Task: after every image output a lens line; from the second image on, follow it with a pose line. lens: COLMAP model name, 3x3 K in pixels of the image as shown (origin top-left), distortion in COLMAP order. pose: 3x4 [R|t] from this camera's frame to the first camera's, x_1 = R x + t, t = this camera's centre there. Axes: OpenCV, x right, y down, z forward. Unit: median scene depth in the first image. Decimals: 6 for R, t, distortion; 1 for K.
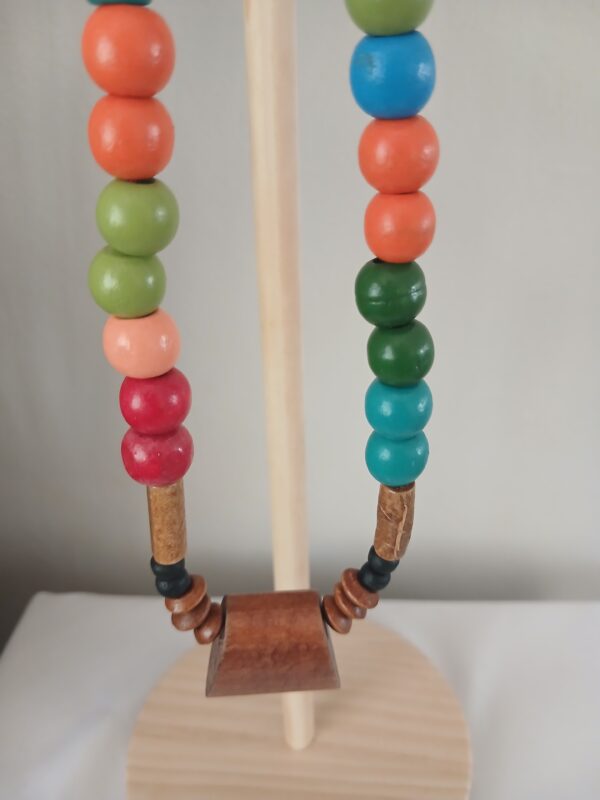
lens RADIAL K [[702.9, 0, 300.0], [0, 702.9, 400.0], [0, 0, 1]] dist [0.002347, -0.190156]
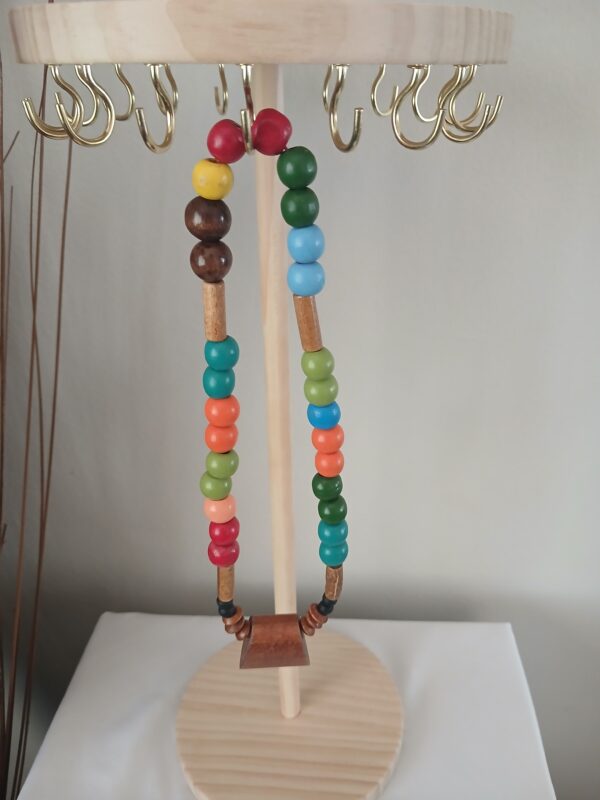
lens RADIAL K [[729.7, 0, 300.0], [0, 729.7, 400.0], [0, 0, 1]] dist [-0.057088, -0.001415]
pose [[0.999974, 0.007149, 0.000941, 0.026440], [-0.007133, 0.999850, -0.015768, -0.311912], [-0.001054, 0.015761, 0.999875, -1.097377]]
